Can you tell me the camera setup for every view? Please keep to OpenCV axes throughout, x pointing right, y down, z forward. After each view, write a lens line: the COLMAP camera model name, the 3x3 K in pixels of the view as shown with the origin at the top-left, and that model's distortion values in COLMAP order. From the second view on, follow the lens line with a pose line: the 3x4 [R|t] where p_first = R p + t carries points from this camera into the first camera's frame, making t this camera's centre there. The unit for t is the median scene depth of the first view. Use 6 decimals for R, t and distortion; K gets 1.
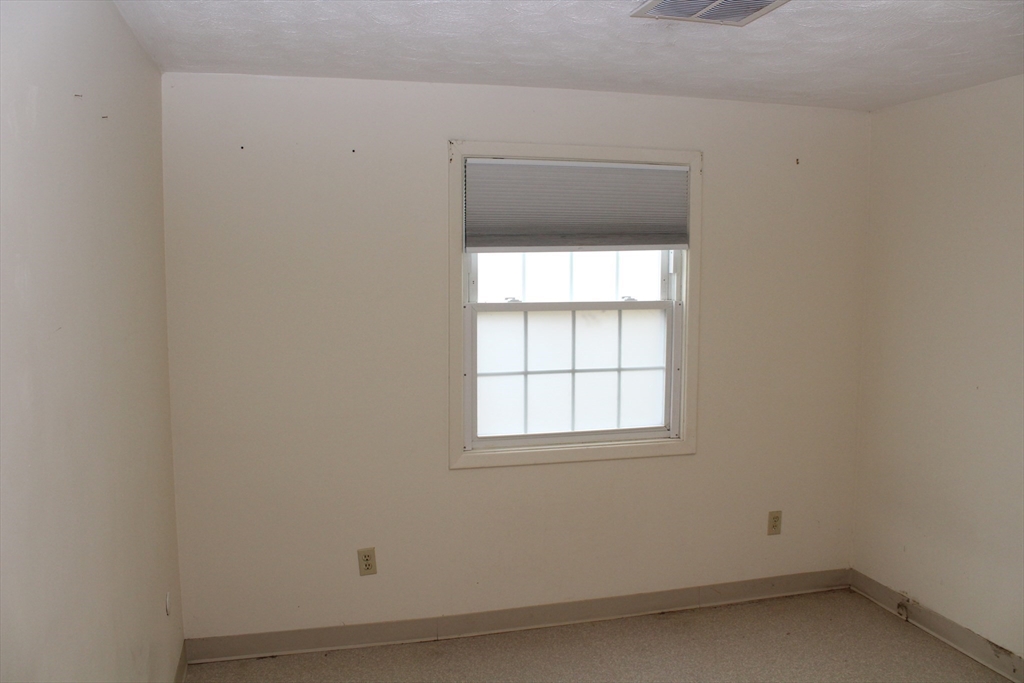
lens RADIAL K [[854.5, 0, 512.3], [0, 854.5, 349.6], [0, 0, 1]] dist [-0.158876, 0.133476]
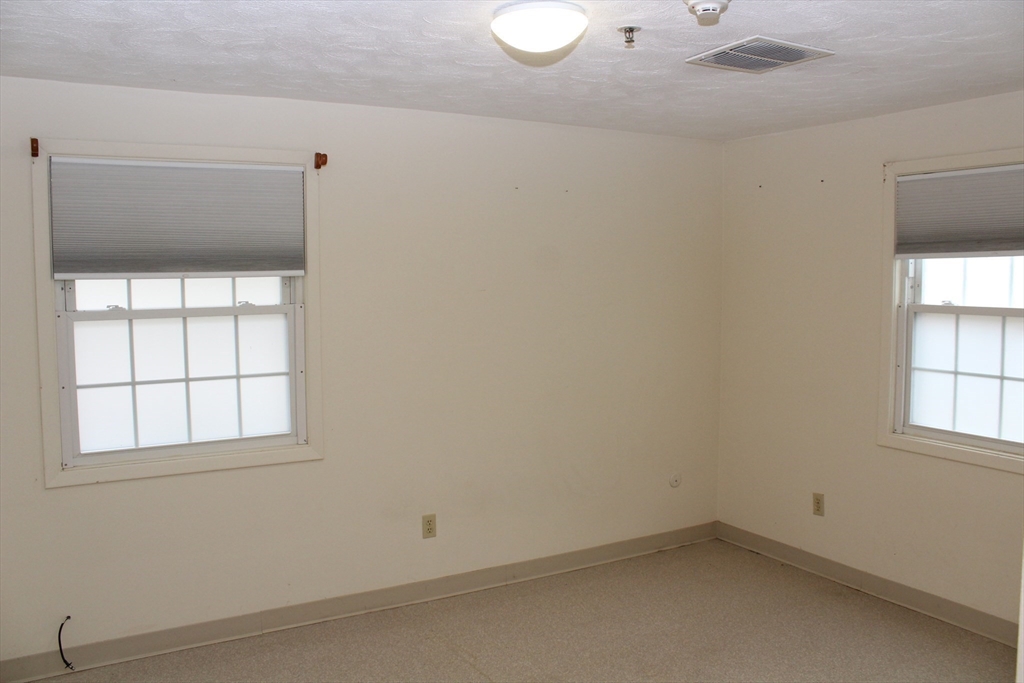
lens RADIAL K [[854.5, 0, 511.8], [0, 854.5, 334.2], [0, 0, 1]] dist [-0.158876, 0.133476]
pose [[0.261140, 0.074145, -0.962449, 0.852478], [-0.089302, 0.994626, 0.052394, -0.024340], [0.961161, 0.072267, 0.266357, 0.203115]]
